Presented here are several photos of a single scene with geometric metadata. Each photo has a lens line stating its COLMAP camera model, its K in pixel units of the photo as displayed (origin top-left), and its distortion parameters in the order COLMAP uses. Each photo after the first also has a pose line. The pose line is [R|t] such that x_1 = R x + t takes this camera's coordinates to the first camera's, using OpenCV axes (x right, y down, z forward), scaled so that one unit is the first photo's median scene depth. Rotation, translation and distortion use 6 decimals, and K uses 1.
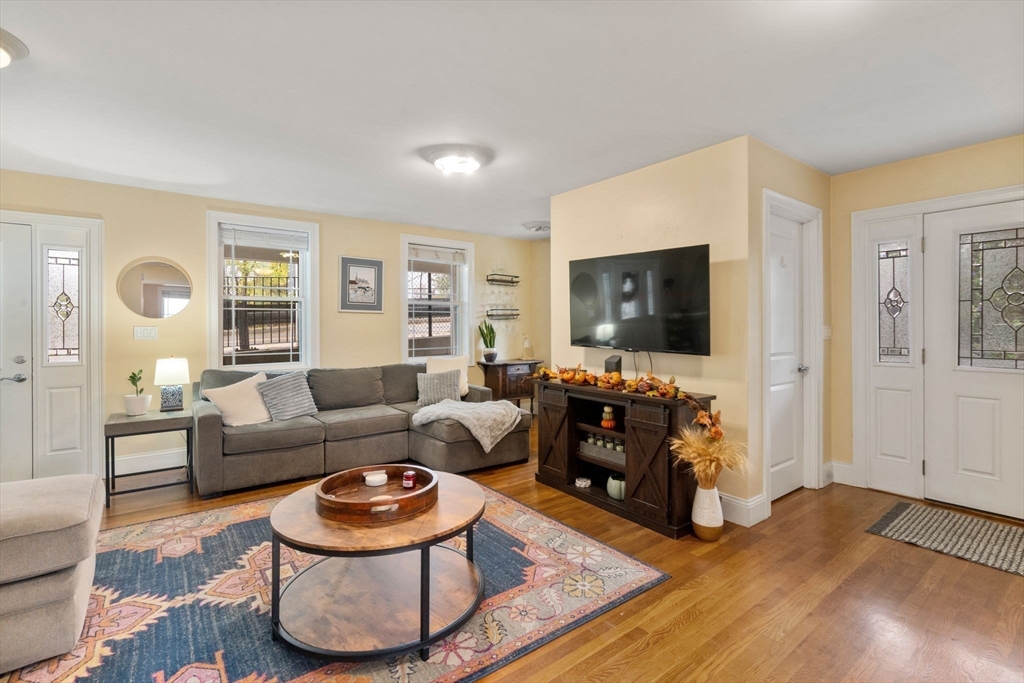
lens RADIAL K [[467.3, 0, 506.4], [0, 467.3, 337.2], [0, 0, 1]] dist [-0.003739, 0.000516]
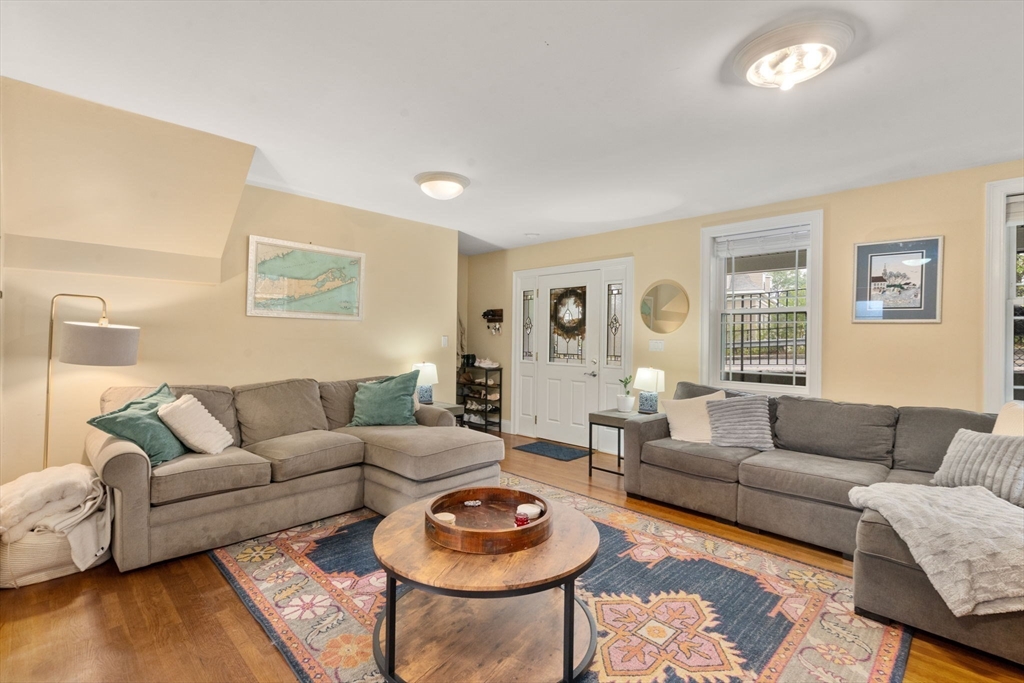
lens RADIAL K [[467.3, 0, 506.4], [0, 467.3, 337.2], [0, 0, 1]] dist [-0.003739, 0.000516]
pose [[0.142030, -0.000792, -0.989862, 0.307948], [-0.041638, 0.999110, -0.006774, -0.006049], [0.988986, 0.042178, 0.141871, 0.418643]]
